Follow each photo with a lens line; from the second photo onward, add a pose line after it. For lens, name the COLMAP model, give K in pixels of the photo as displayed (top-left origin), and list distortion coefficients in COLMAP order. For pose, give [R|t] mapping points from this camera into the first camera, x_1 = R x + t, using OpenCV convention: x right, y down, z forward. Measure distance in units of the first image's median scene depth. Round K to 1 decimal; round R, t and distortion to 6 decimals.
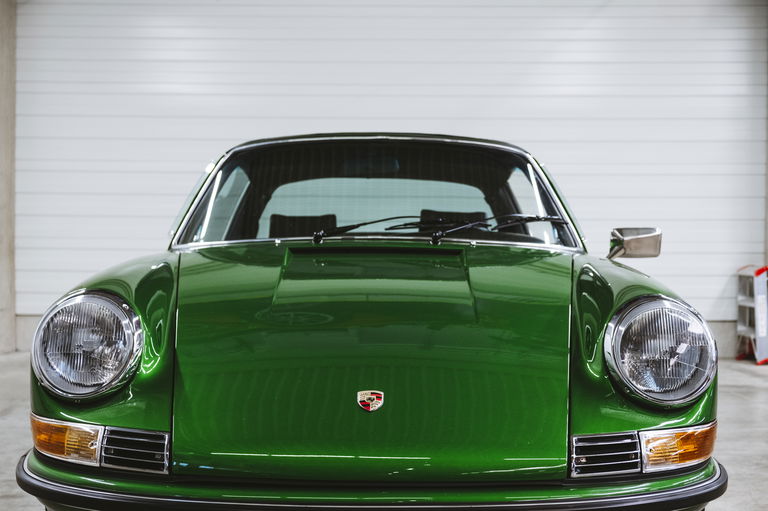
lens RADIAL K [[1110.3, 0, 377.6], [0, 1110.3, 256.5], [0, 0, 1]] dist [0.009278, 0.012332]
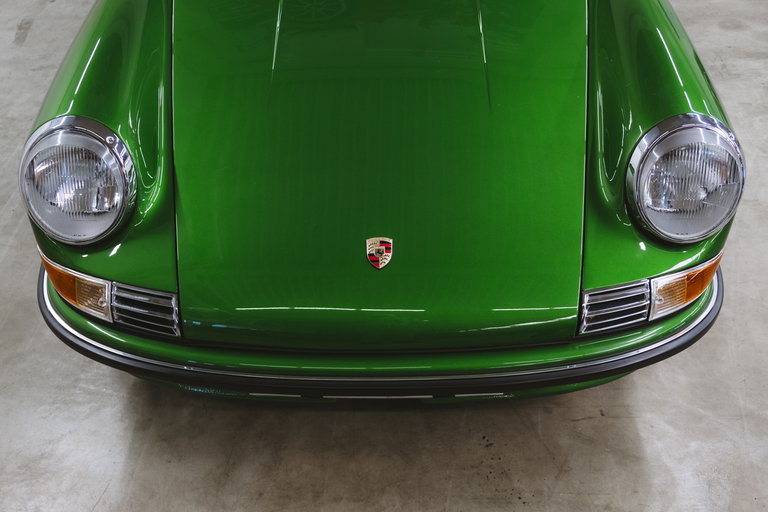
lens RADIAL K [[788.3, 0, 382.6], [0, 788.3, 252.8], [0, 0, 1]] dist [-0.001315, -0.000529]
pose [[0.999927, -0.012079, 0.000317, -0.003706], [0.009564, 0.807197, 0.590204, -0.265293], [-0.007385, -0.590158, 0.807254, 0.426474]]
